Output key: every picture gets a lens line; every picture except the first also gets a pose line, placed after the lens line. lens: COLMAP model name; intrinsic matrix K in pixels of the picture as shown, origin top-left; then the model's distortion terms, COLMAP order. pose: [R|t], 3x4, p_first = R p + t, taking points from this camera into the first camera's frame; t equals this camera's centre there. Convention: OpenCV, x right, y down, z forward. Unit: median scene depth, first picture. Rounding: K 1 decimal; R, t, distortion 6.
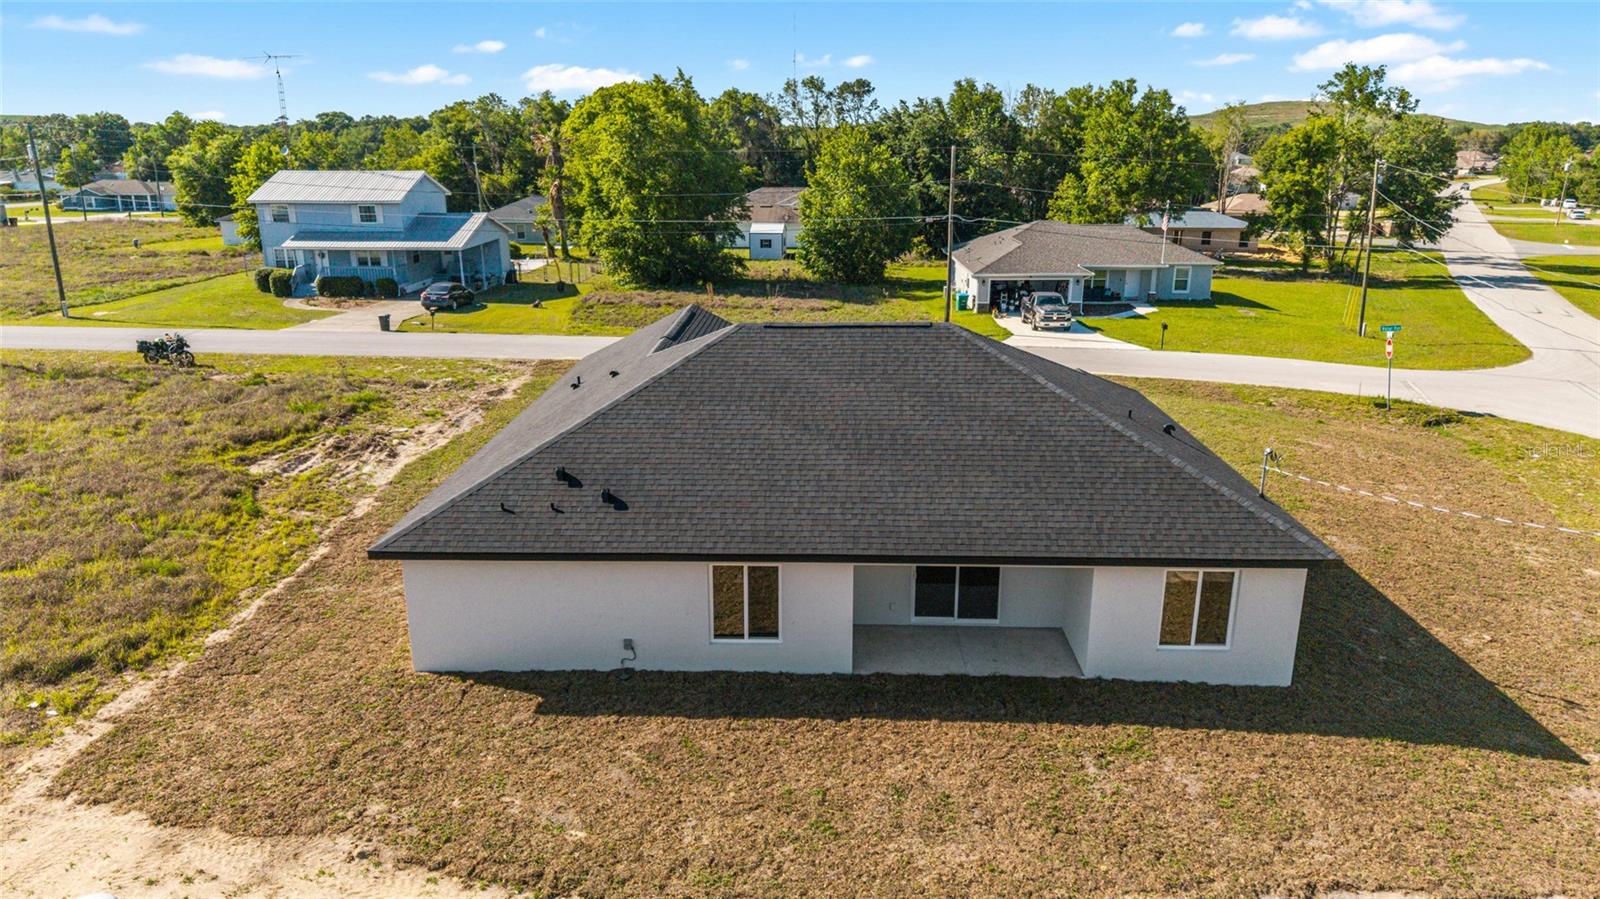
lens RADIAL K [[1074.8, 0, 796.9], [0, 1074.8, 450.7], [0, 0, 1]] dist [0.046078, -0.056286]
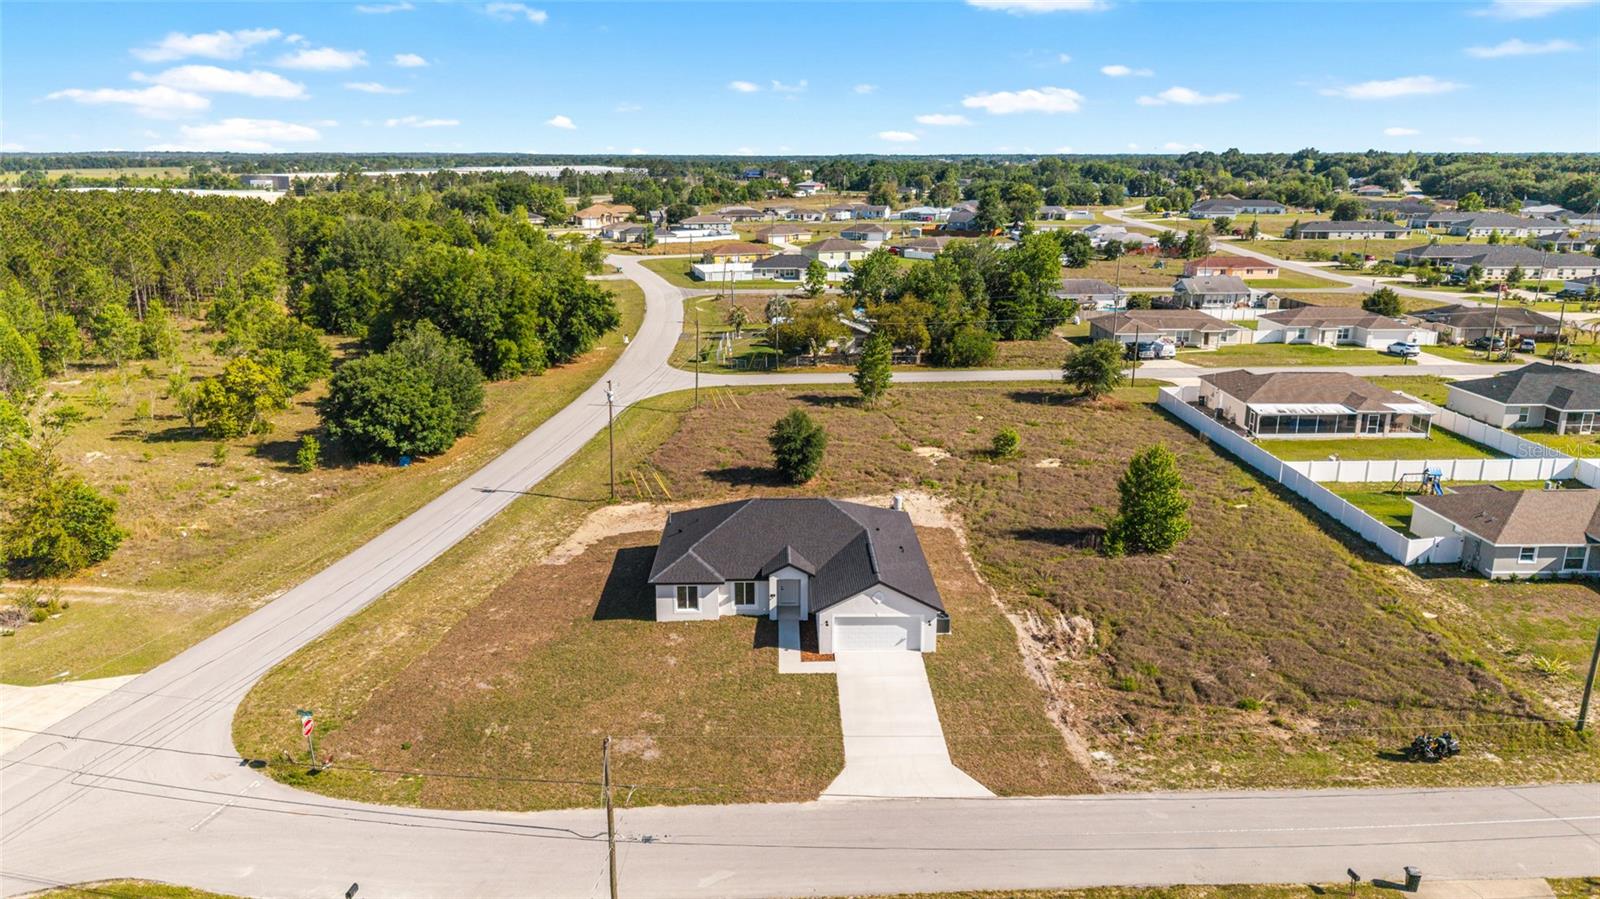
lens RADIAL K [[1074.8, 0, 796.9], [0, 1074.8, 450.7], [0, 0, 1]] dist [0.046078, -0.056286]
pose [[-0.998747, 0.014163, -0.047988, 0.136555], [-0.013084, 0.851797, 0.523709, -1.465733], [0.048293, 0.523681, -0.850545, 2.848749]]
